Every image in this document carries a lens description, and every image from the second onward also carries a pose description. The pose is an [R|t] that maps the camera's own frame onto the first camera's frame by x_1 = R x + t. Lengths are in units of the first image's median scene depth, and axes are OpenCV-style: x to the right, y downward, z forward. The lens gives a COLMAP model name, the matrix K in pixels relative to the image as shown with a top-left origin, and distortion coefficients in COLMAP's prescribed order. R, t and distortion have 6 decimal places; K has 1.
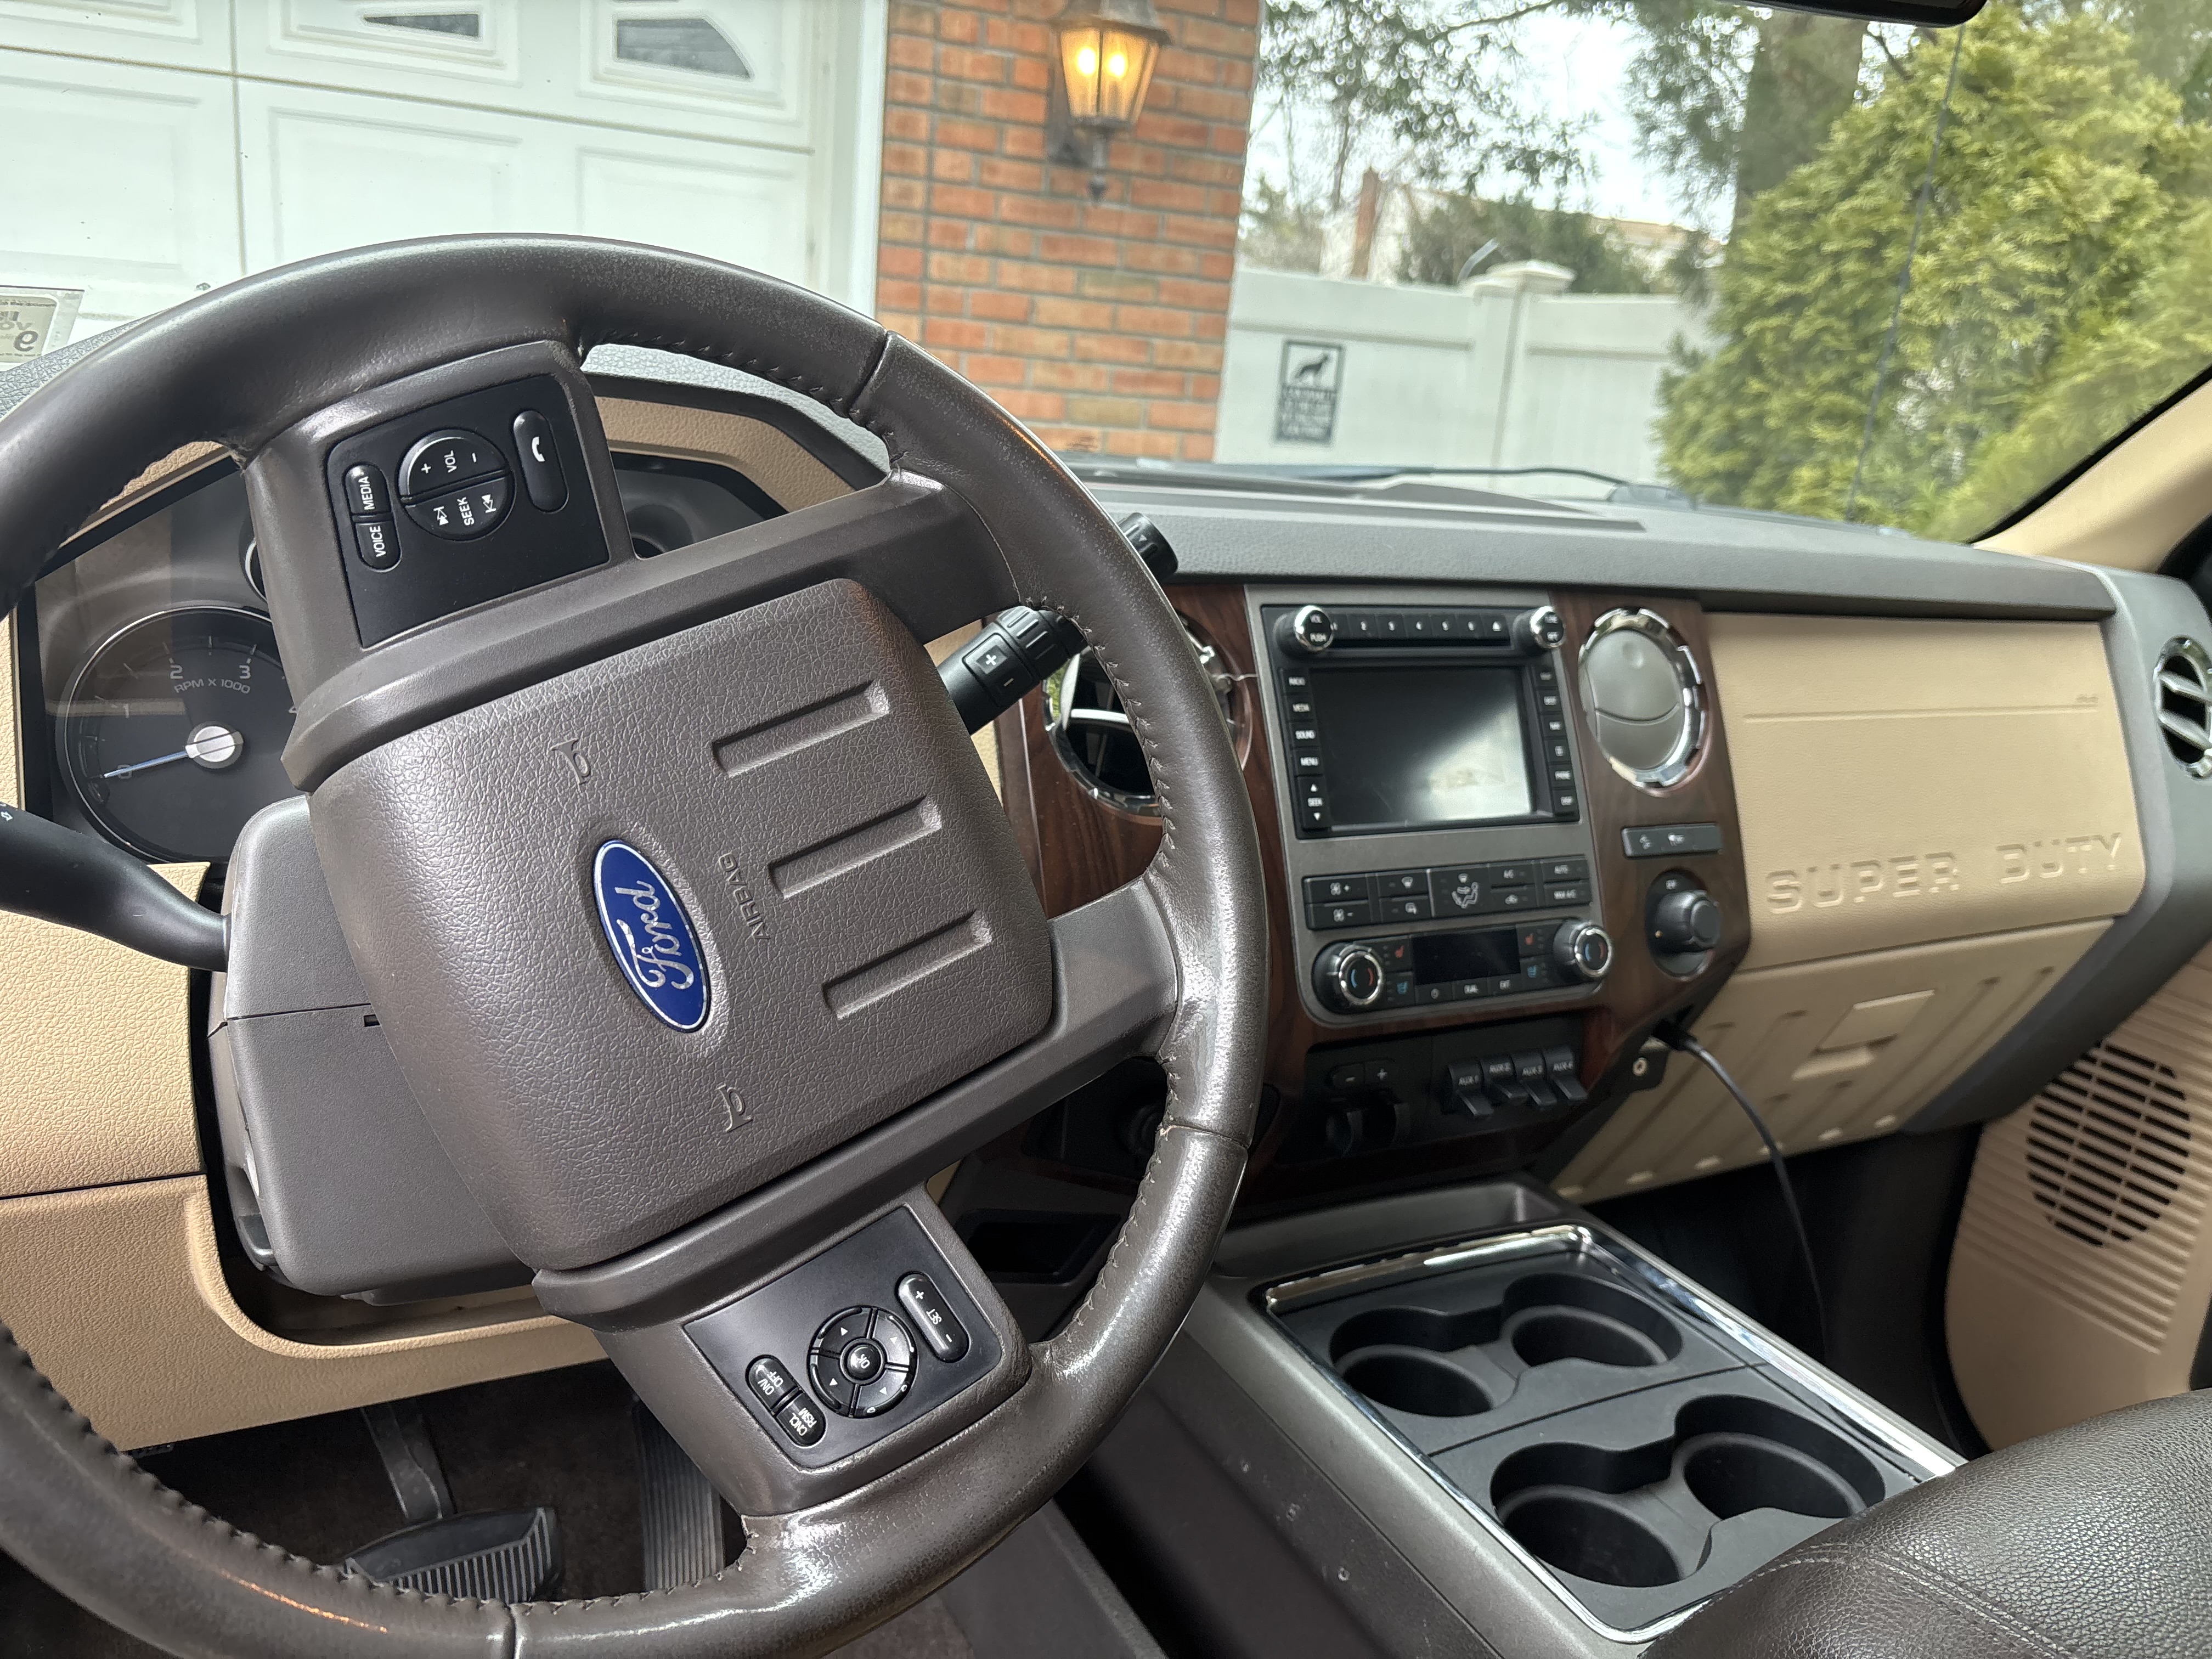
lens RADIAL K [[1700.6, 0, 1139.6], [0, 1700.6, 794.6], [0, 0, 1]] dist [0.002018, 0.012460]
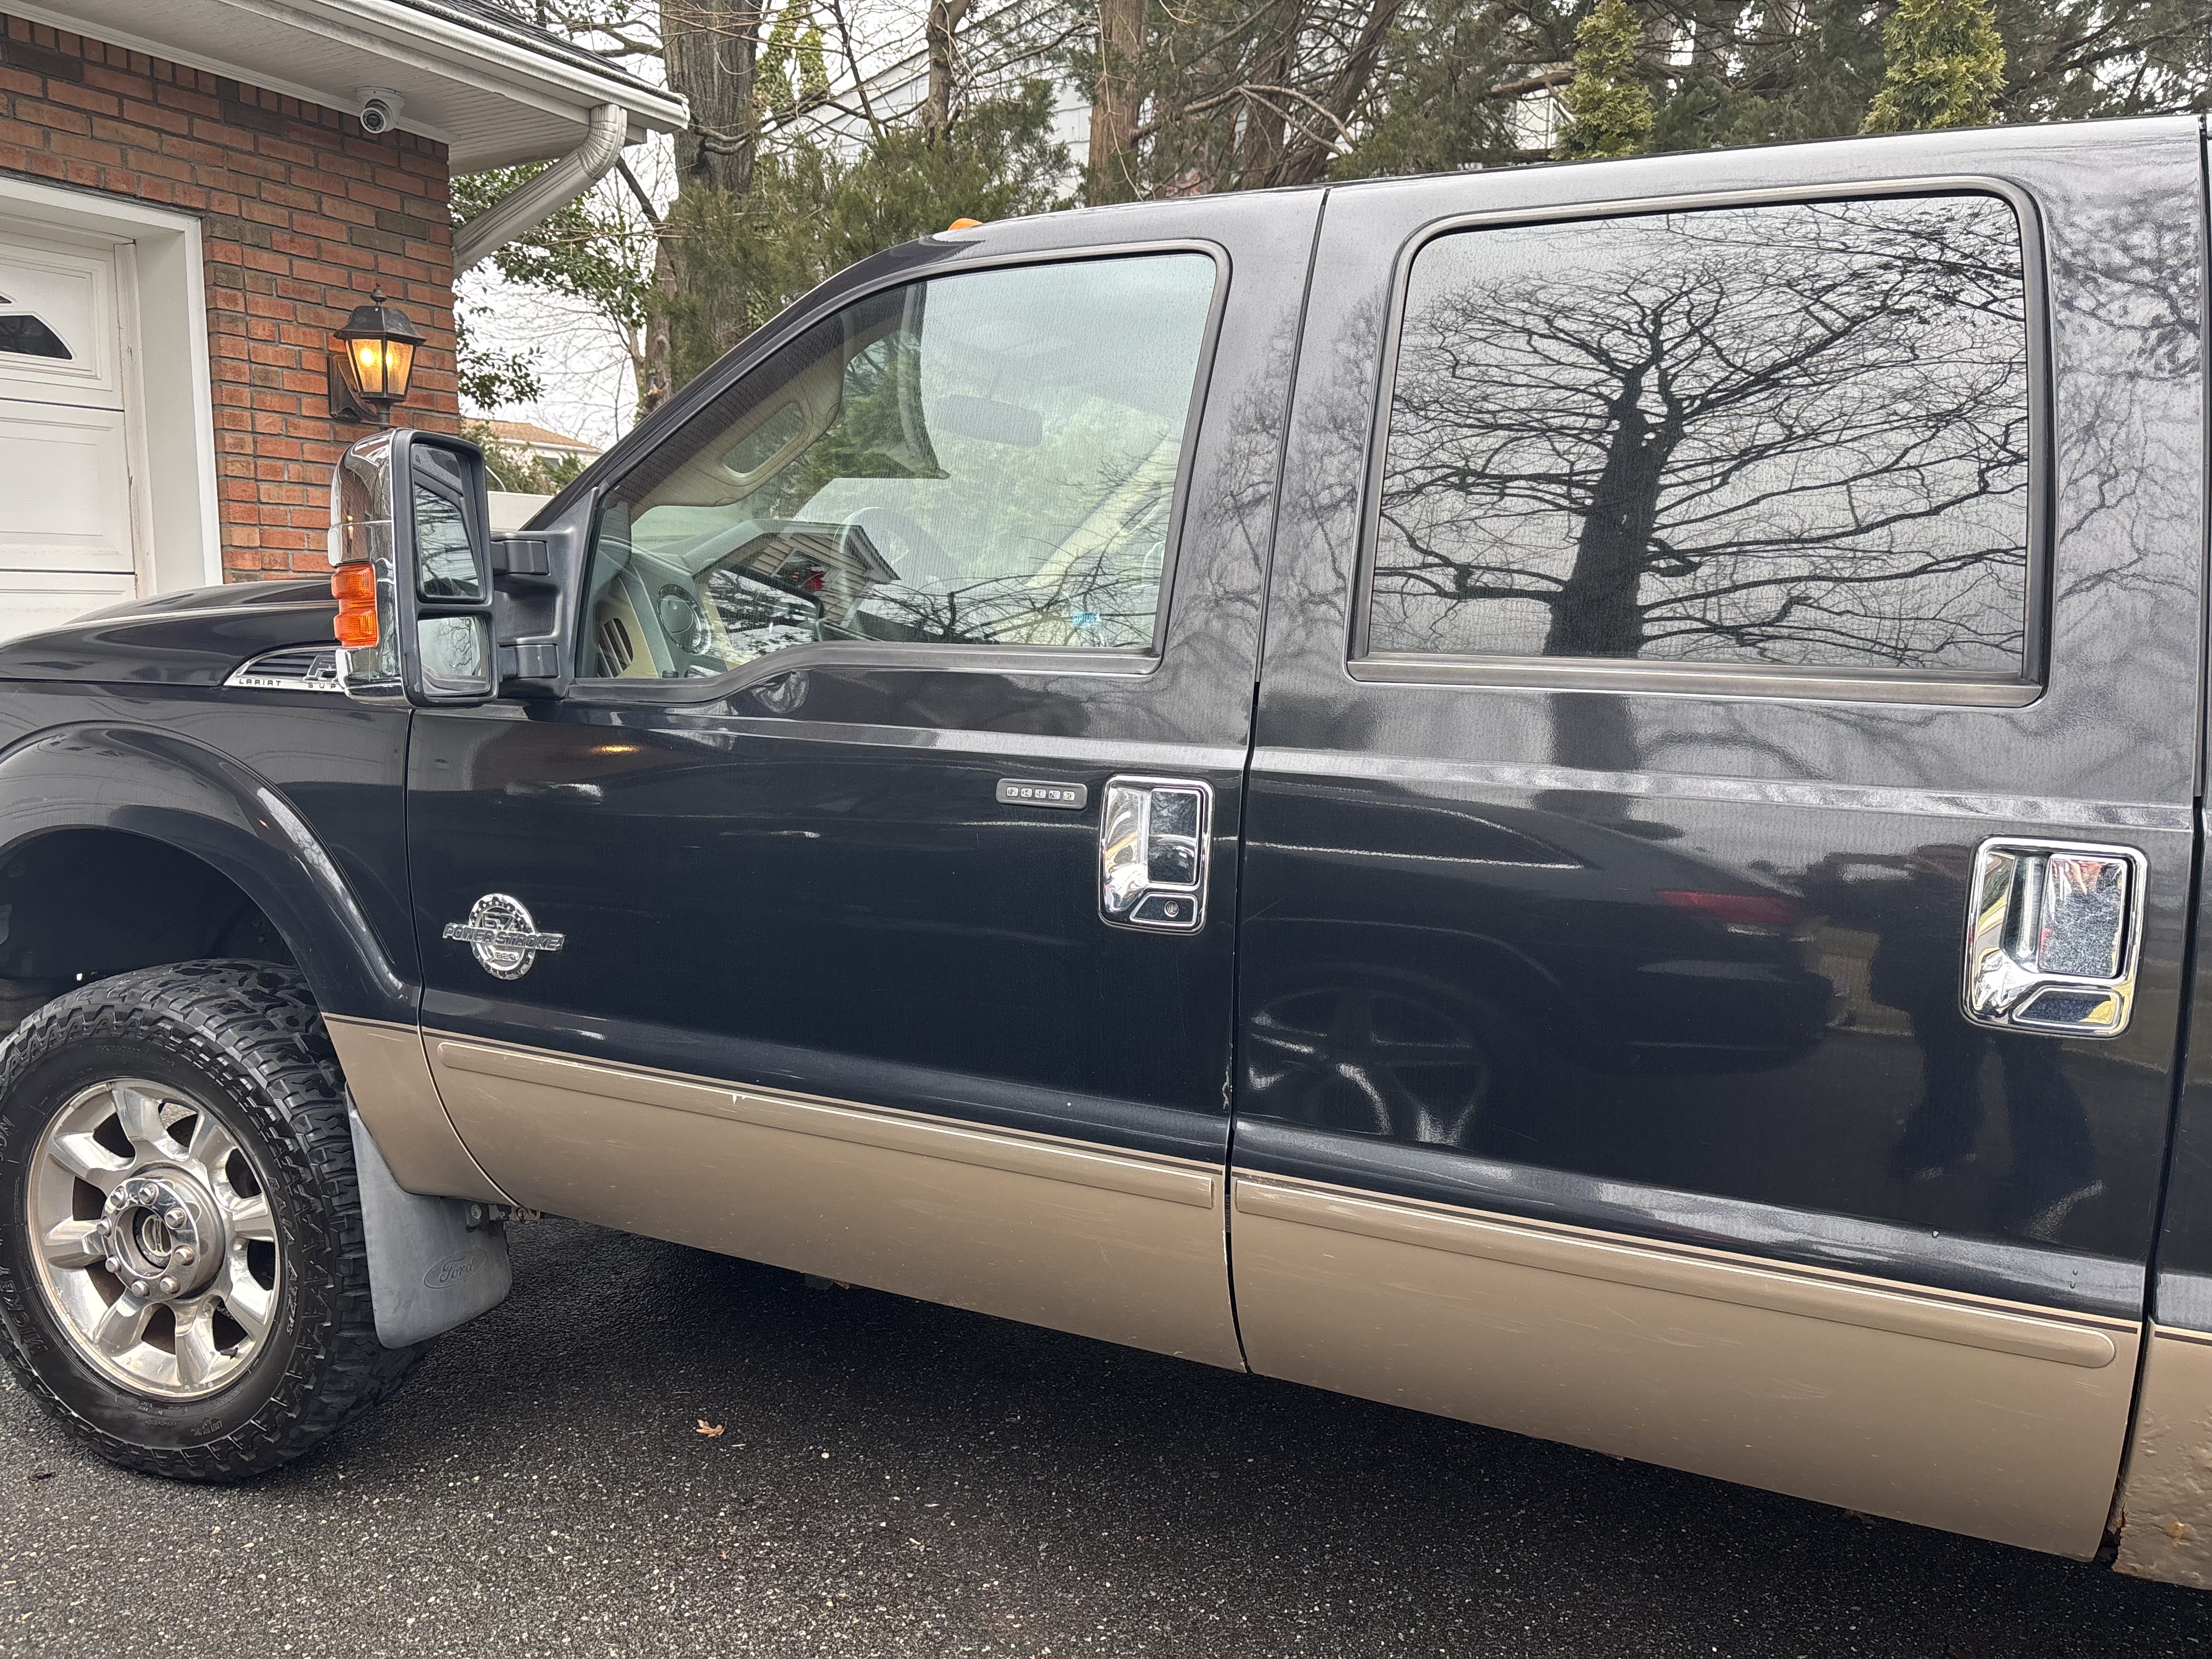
lens RADIAL K [[1666.5, 0, 1106.0], [0, 1666.5, 829.5], [0, 0, 1]] dist [0.023781, -0.033838]
pose [[0.804048, -0.147716, 0.575922, -0.543846], [0.194388, 0.980724, -0.019845, 0.170799], [-0.561889, 0.127909, 0.817264, -0.665006]]
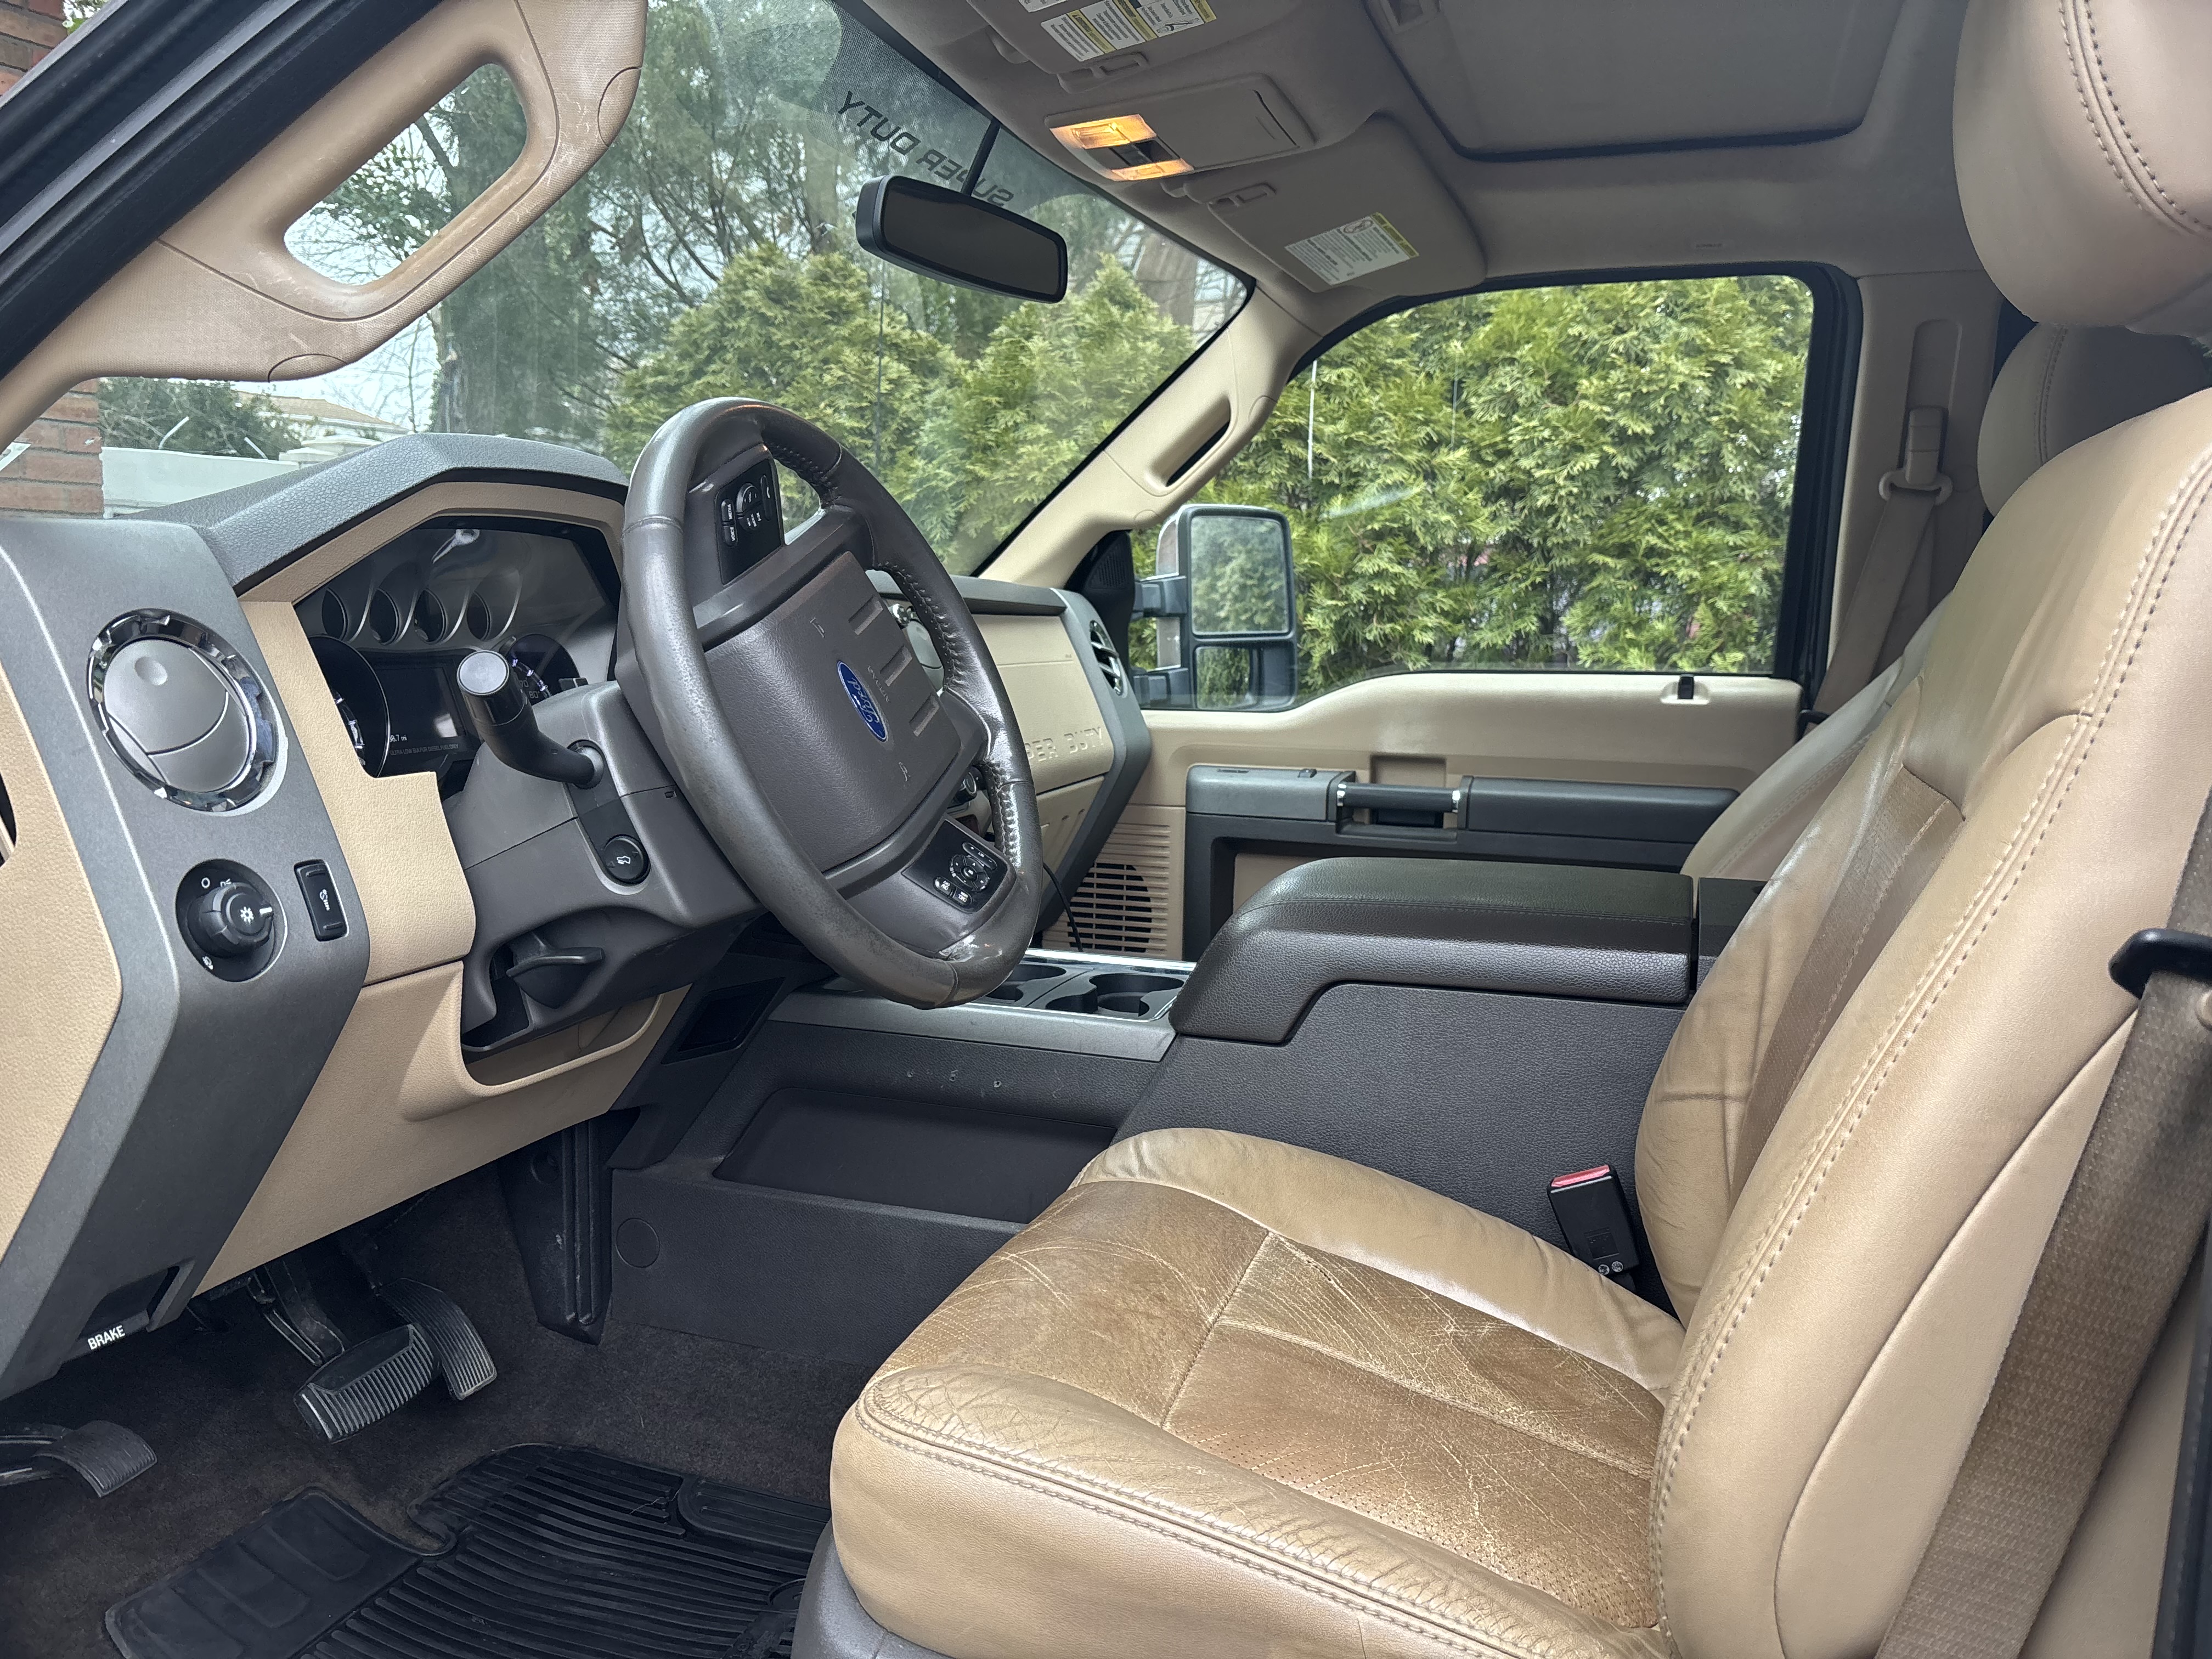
lens RADIAL K [[1666.5, 0, 1106.0], [0, 1666.5, 829.5], [0, 0, 1]] dist [0.023781, -0.033838]
pose [[0.742901, -0.174309, 0.646308, -0.269051], [0.219658, 0.975519, 0.010611, 0.052426], [-0.632336, 0.134084, 0.763003, -0.153986]]
